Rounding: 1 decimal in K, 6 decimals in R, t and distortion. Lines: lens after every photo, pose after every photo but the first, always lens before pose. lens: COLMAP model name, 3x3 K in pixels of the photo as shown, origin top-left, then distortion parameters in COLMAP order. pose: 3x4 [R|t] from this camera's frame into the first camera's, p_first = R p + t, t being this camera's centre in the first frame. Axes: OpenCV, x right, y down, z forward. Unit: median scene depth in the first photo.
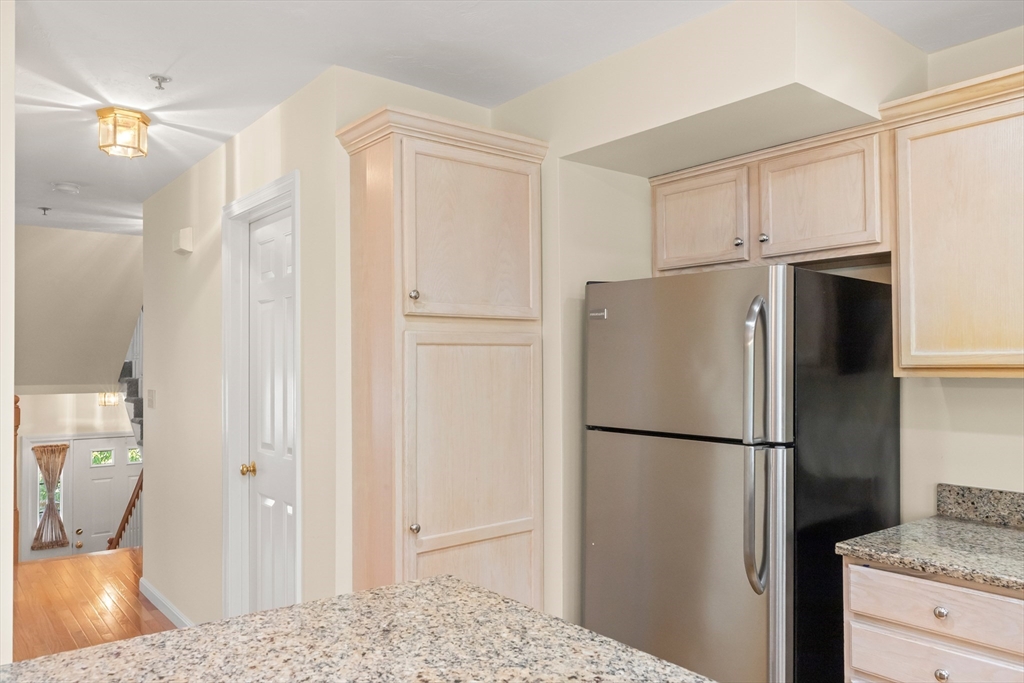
lens RADIAL K [[754.7, 0, 511.6], [0, 754.7, 351.7], [0, 0, 1]] dist [0.002571, -0.002079]
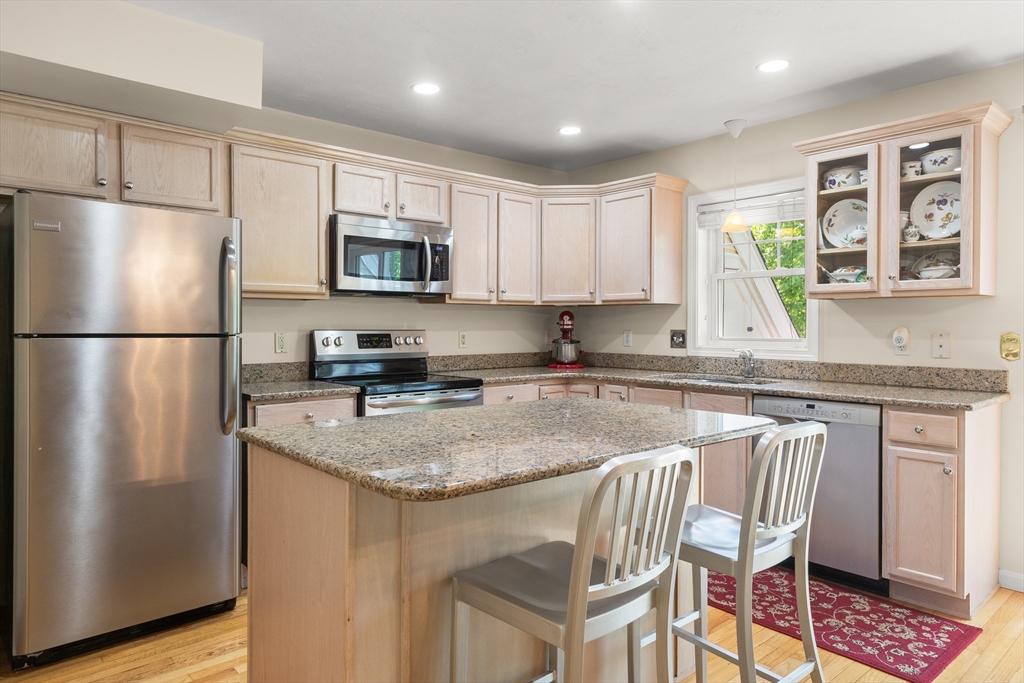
lens RADIAL K [[658.4, 0, 511.6], [0, 658.4, 336.3], [0, 0, 1]] dist [0.010310, 0.002443]
pose [[-0.056804, -0.015067, 0.998272, -0.930144], [-0.017840, 0.999742, 0.014074, 0.086811], [-0.998226, -0.017010, -0.057058, 0.467341]]
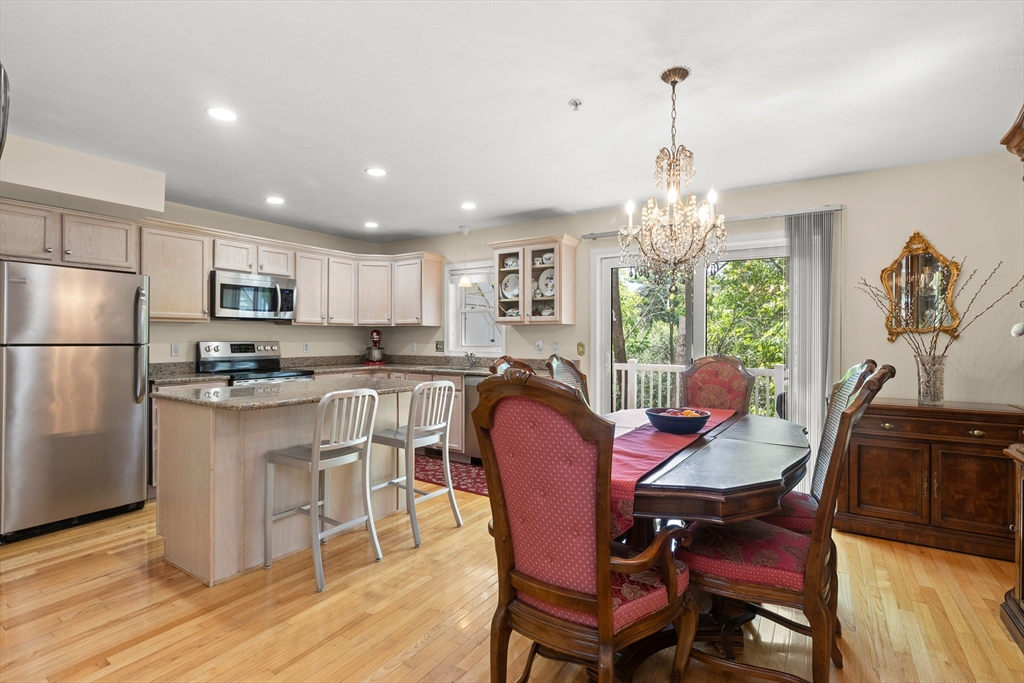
lens RADIAL K [[486.5, 0, 517.8], [0, 486.5, 339.9], [0, 0, 1]] dist [-0.000611, 0.000376]
pose [[-0.329077, -0.002155, 0.944301, -1.496320], [-0.016868, 0.999851, -0.003596, 0.082163], [-0.944153, -0.017112, -0.329064, 0.310102]]
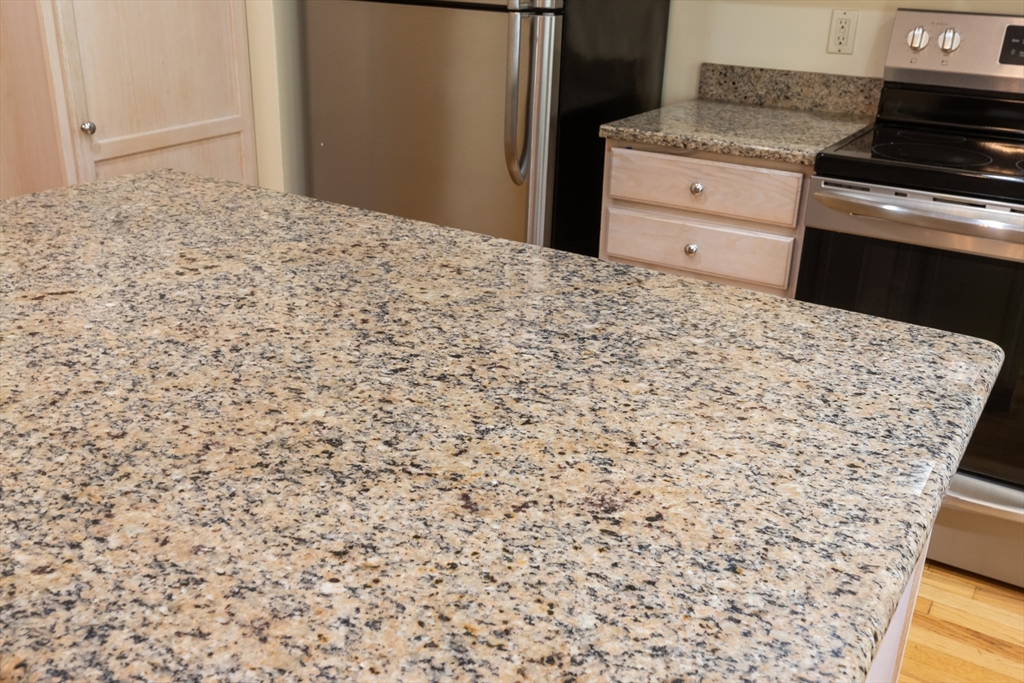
lens RADIAL K [[990.9, 0, 515.6], [0, 990.9, 340.3], [0, 0, 1]] dist [0.008470, 0.000000]
pose [[0.940131, -0.099661, 0.325915, -0.072907], [-0.036657, 0.921172, 0.387426, 0.030037], [-0.338835, -0.376179, 0.862369, -0.082560]]
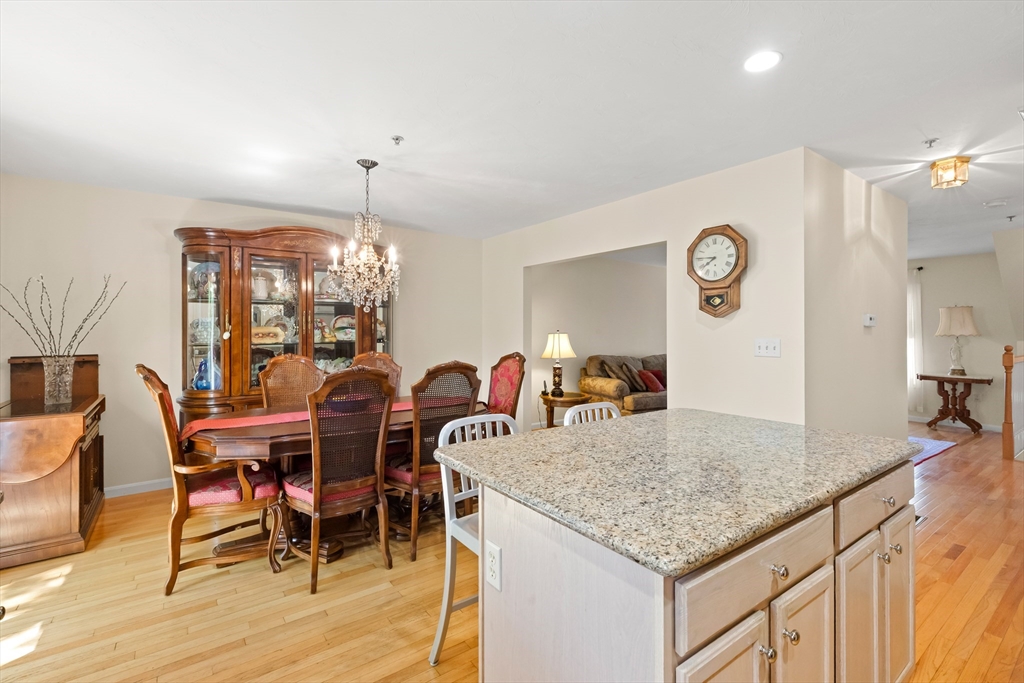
lens RADIAL K [[466.0, 0, 513.8], [0, 466.0, 335.5], [0, 0, 1]] dist [-0.000219, 0.000208]
pose [[-0.051467, 0.003928, -0.998667, 0.689555], [0.014239, 0.999894, 0.003199, 0.047341], [0.998573, -0.014055, -0.051518, 0.179597]]
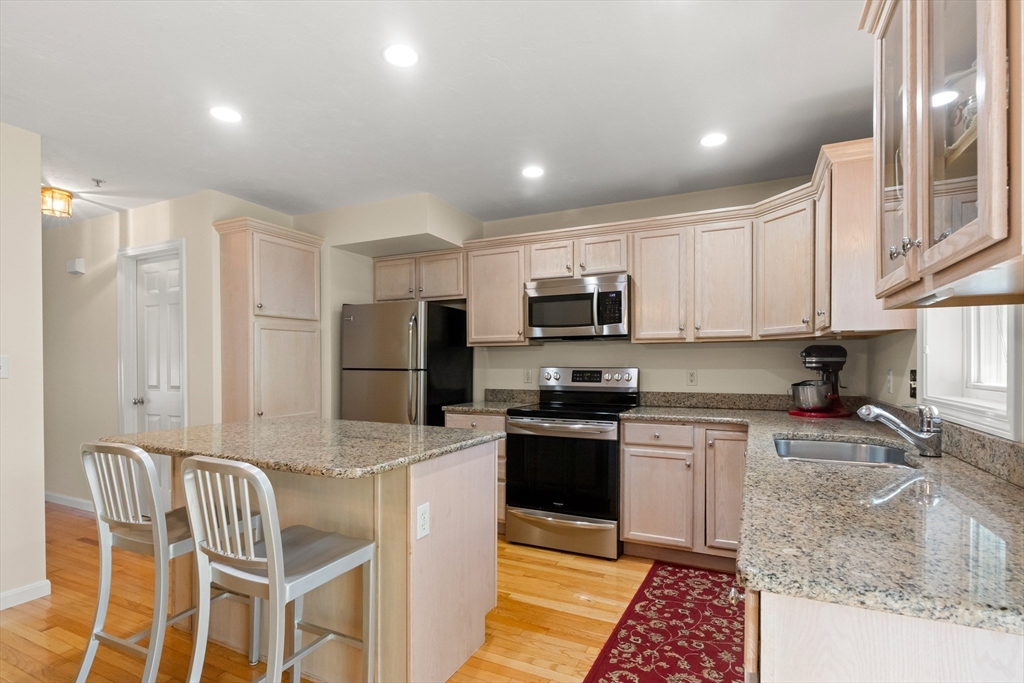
lens RADIAL K [[501.5, 0, 521.4], [0, 501.5, 363.7], [0, 0, 1]] dist [-0.009317, 0.000974]
pose [[0.897011, -0.000135, 0.442009, -0.092741], [-0.007183, 0.999863, 0.014881, 0.066020], [-0.441951, -0.016523, 0.896887, -0.640485]]
